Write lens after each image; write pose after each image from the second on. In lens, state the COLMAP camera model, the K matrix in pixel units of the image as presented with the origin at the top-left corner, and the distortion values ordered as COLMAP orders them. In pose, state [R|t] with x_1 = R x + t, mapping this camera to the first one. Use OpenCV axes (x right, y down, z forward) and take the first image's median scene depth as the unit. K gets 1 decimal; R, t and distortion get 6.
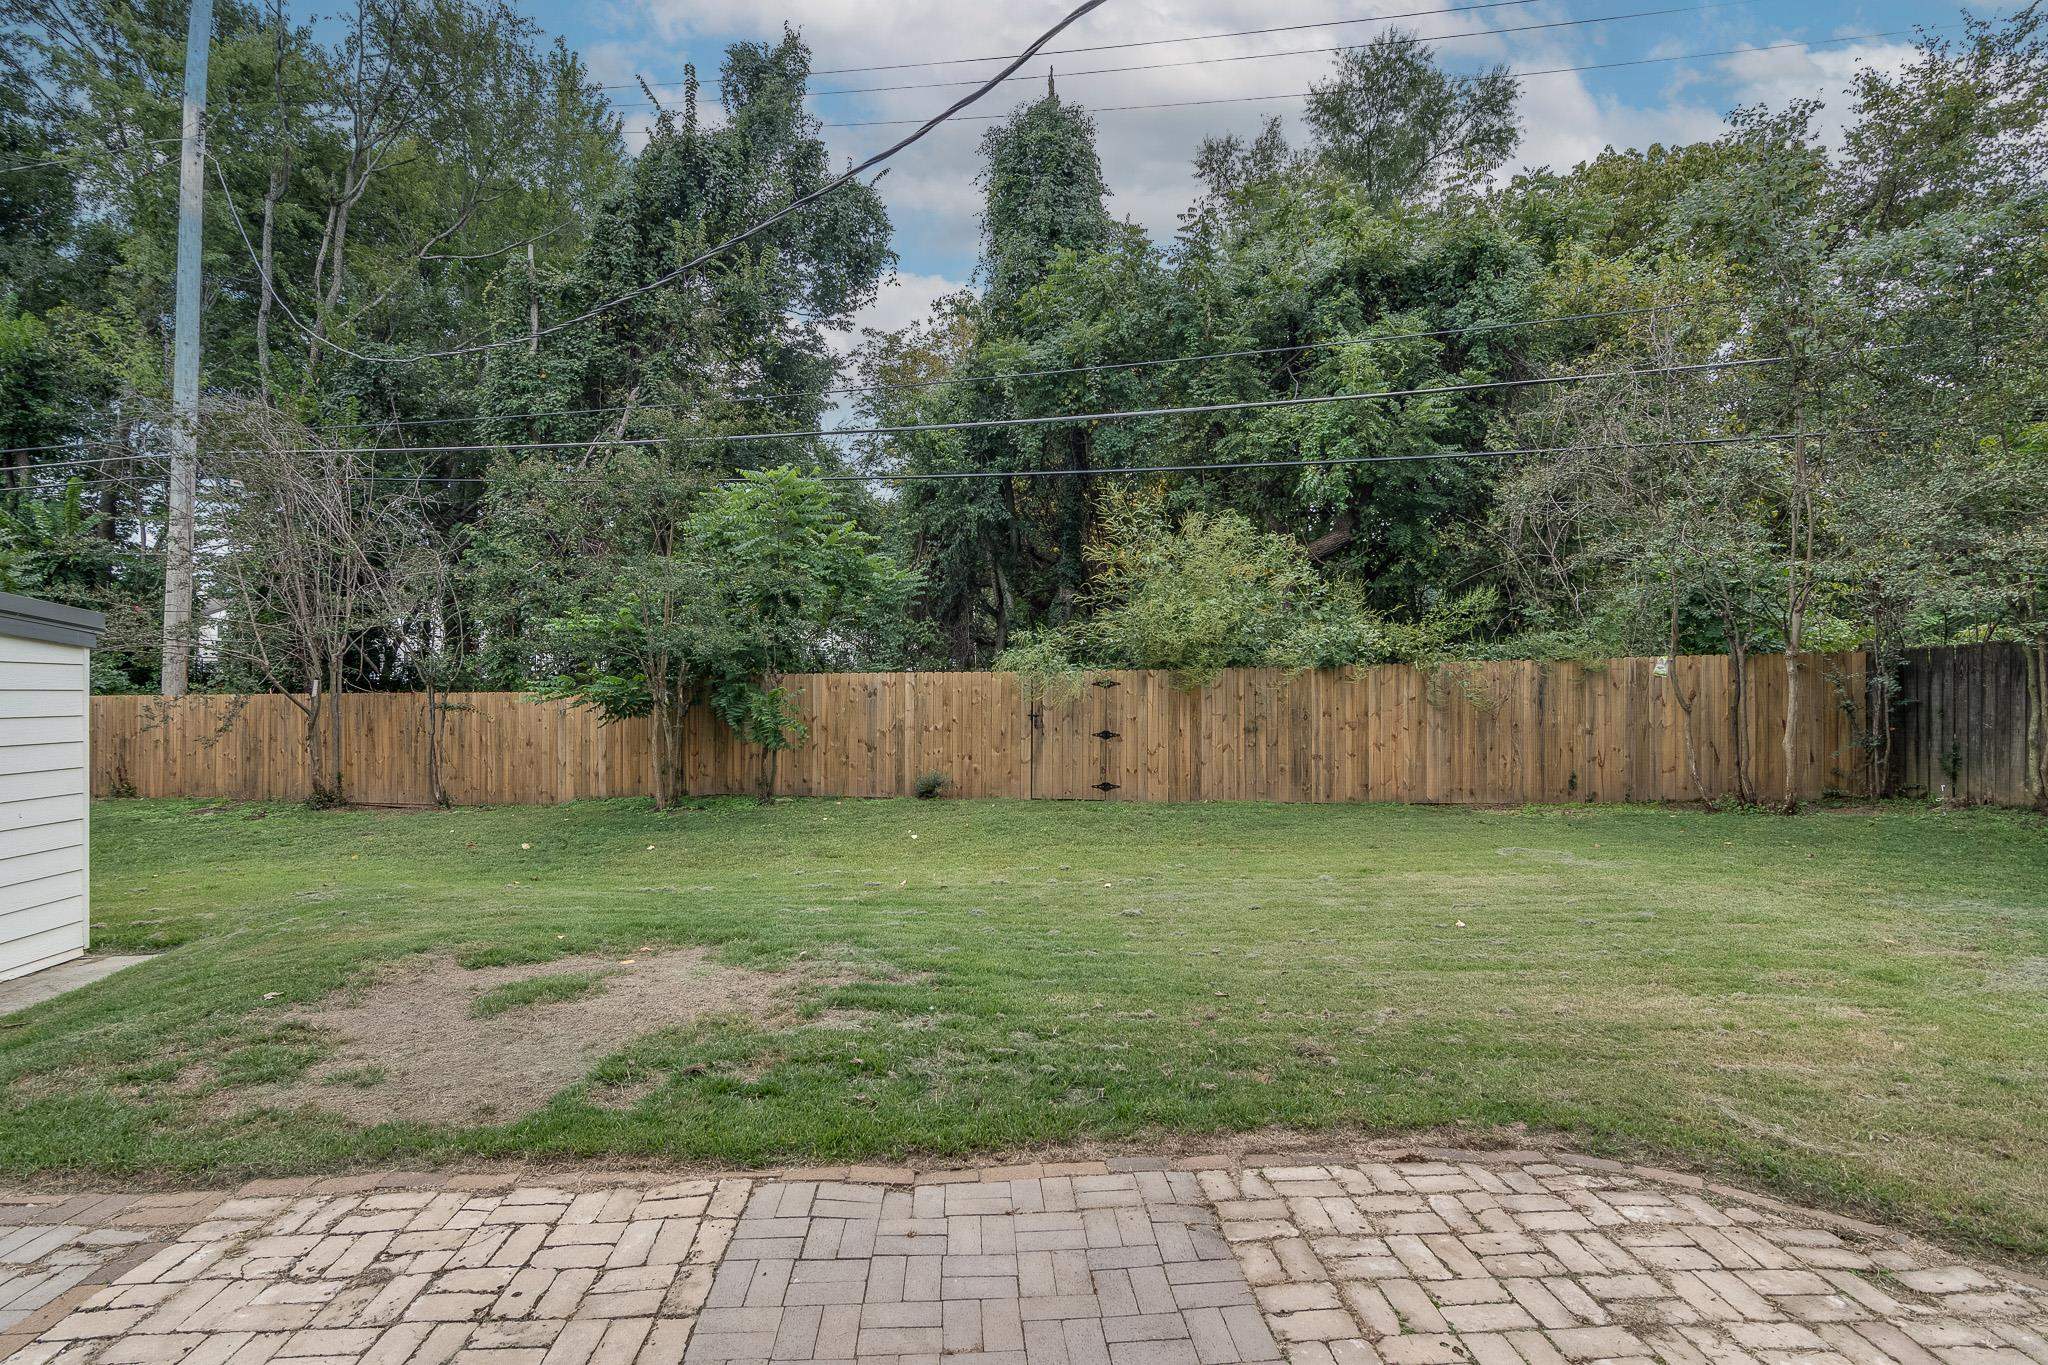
lens RADIAL K [[990.5, 0, 1018.2], [0, 990.5, 691.9], [0, 0, 1]] dist [-0.001154, 0.001904]
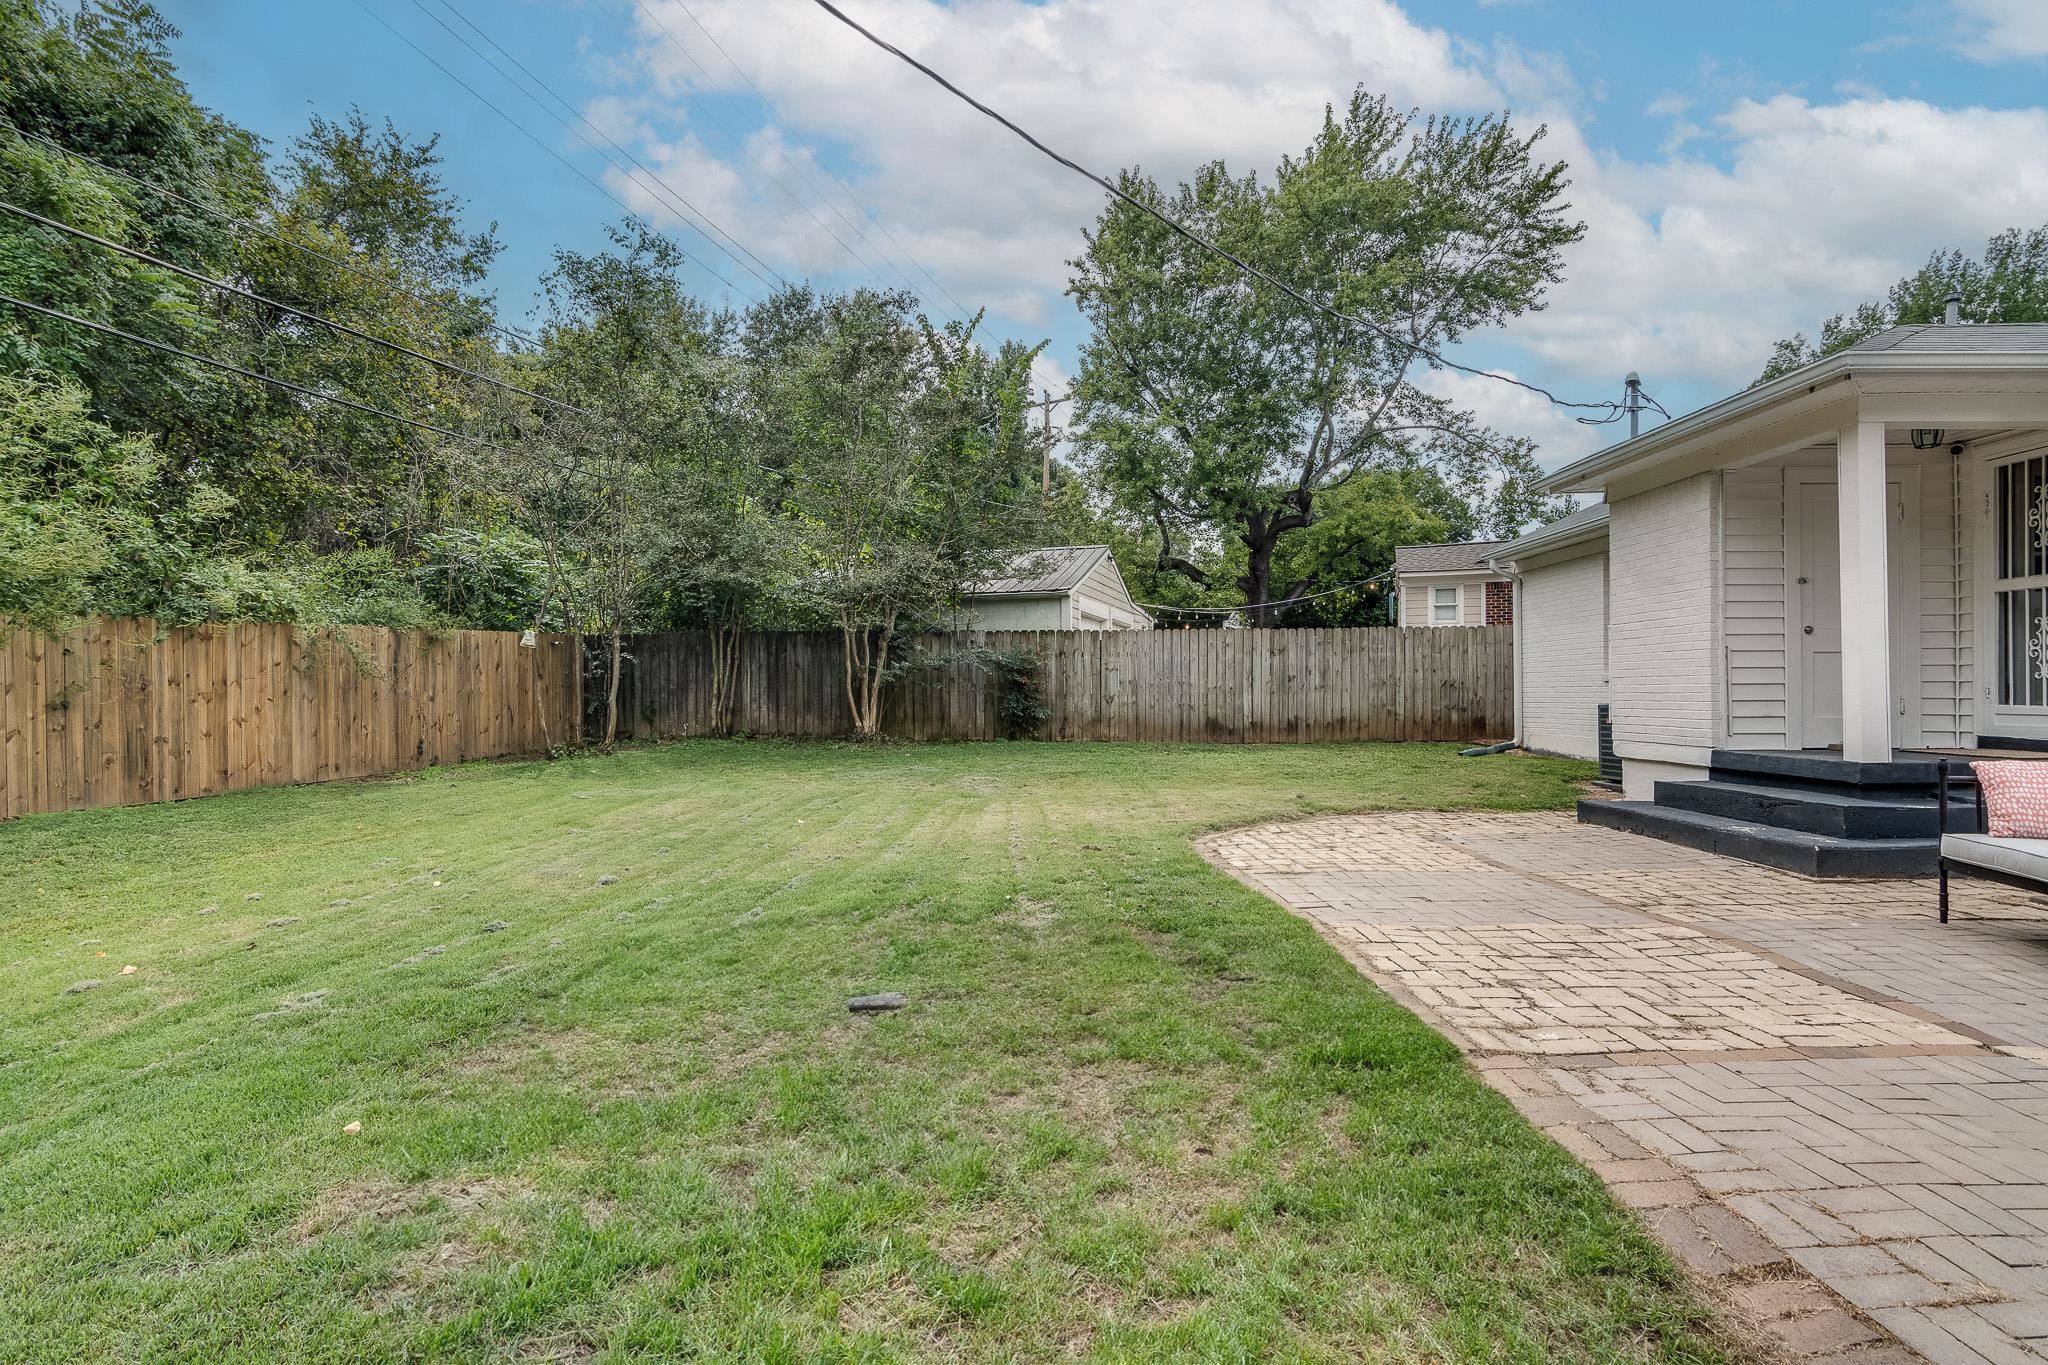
lens RADIAL K [[990.5, 0, 1018.2], [0, 990.5, 691.9], [0, 0, 1]] dist [-0.001154, 0.001904]
pose [[0.022667, -0.006408, 0.999723, -0.418003], [0.002709, 0.999976, 0.006349, 0.025767], [-0.999739, 0.002564, 0.022684, 0.328700]]
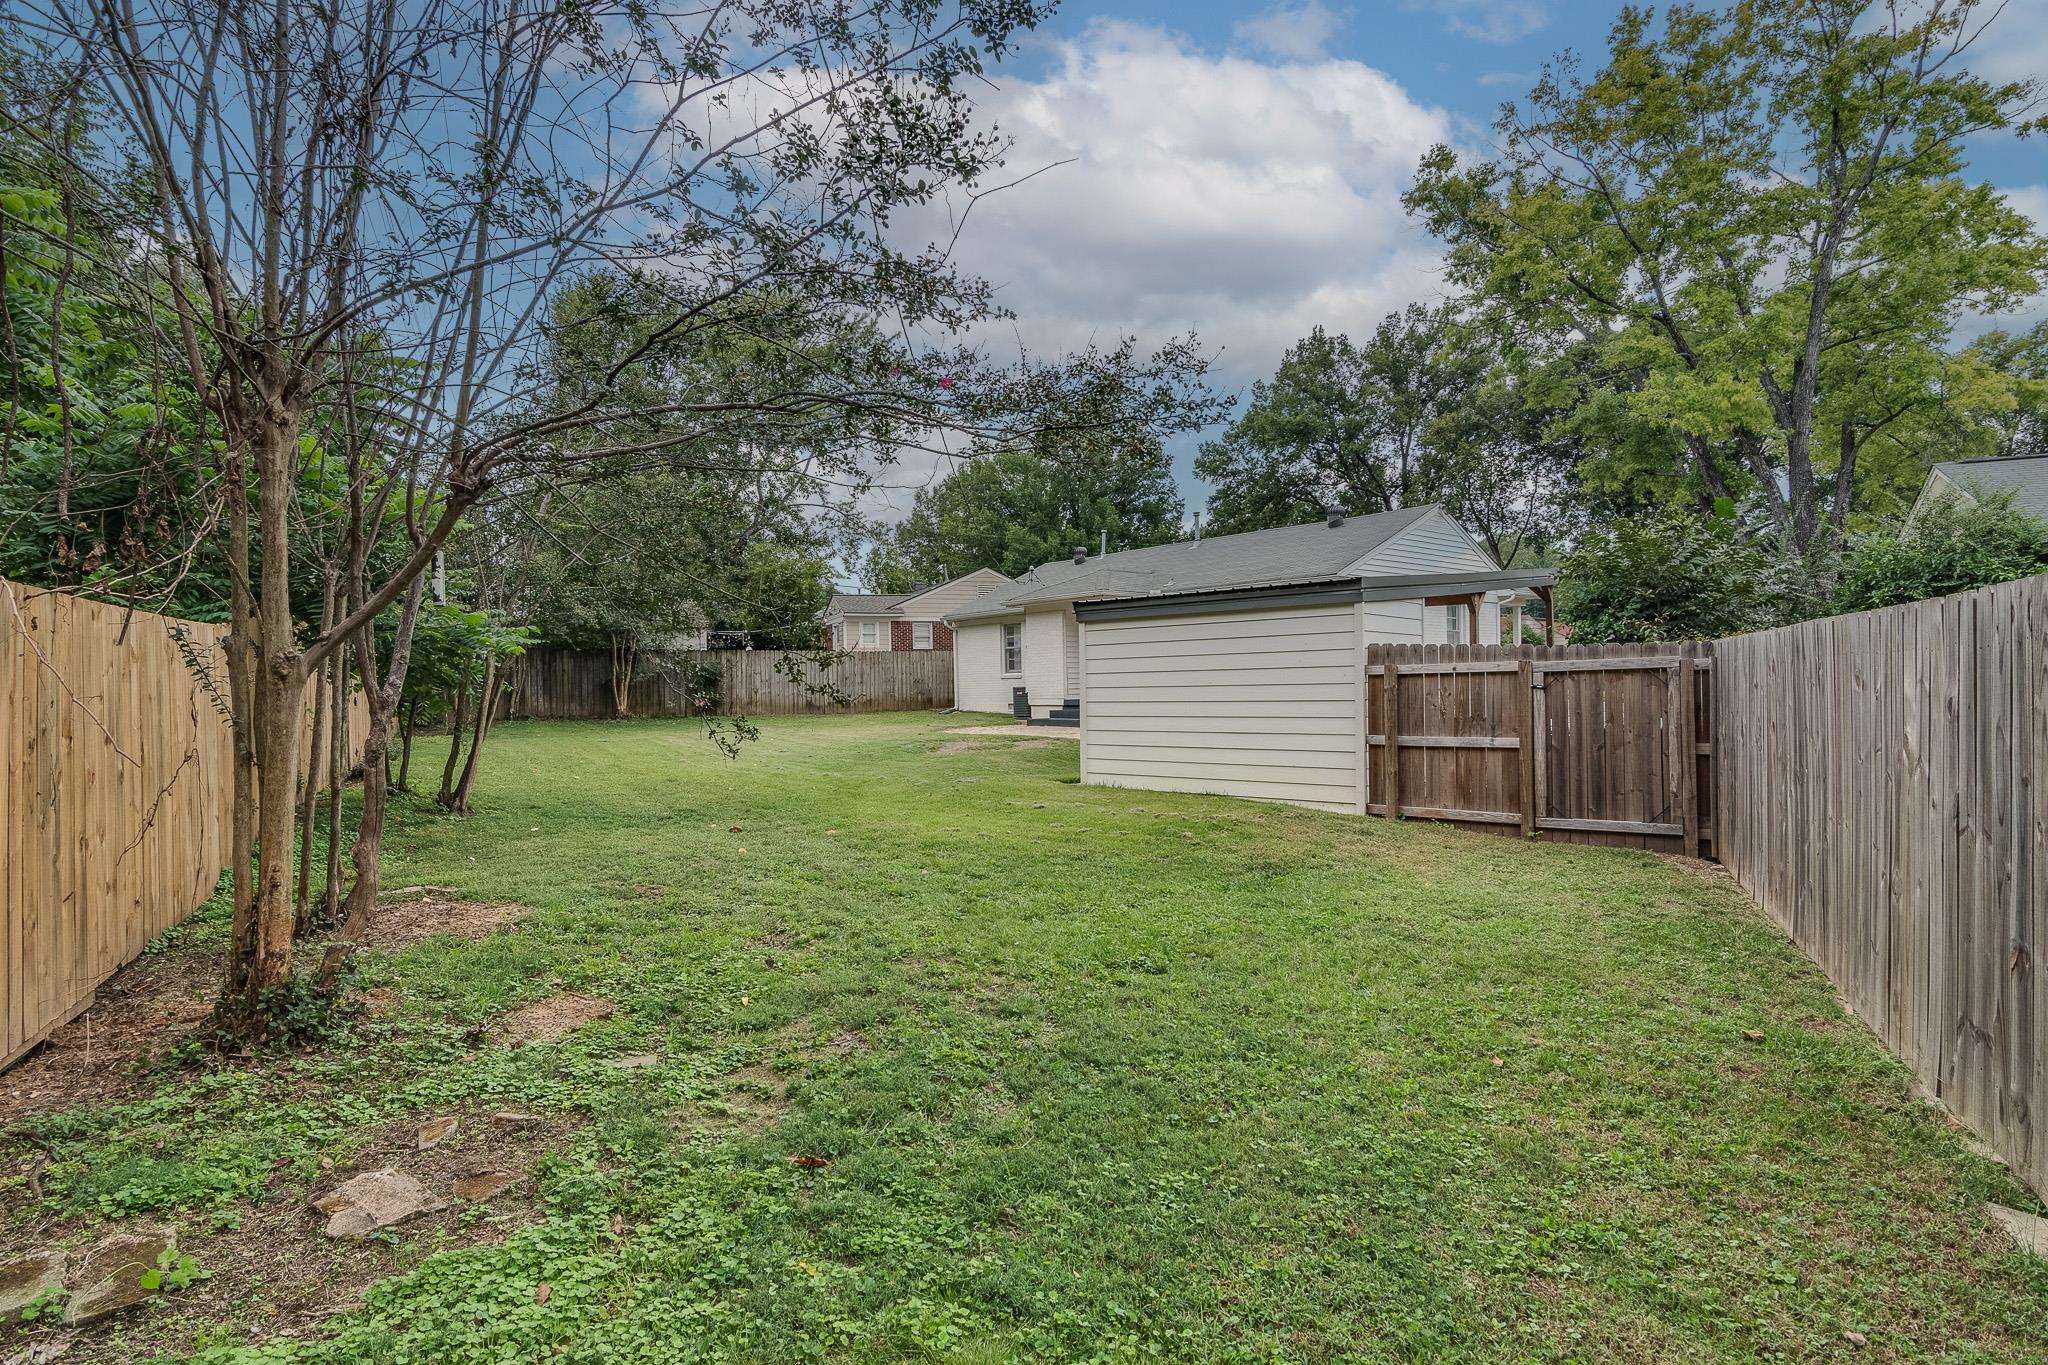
lens RADIAL K [[1016.9, 0, 1022.5], [0, 1016.9, 686.6], [0, 0, 1]] dist [0.000176, 0.001733]
pose [[-0.644700, 0.005502, 0.764416, -1.176028], [0.013355, 0.999903, 0.004067, 0.033324], [-0.764319, 0.012831, -0.644711, 1.166887]]
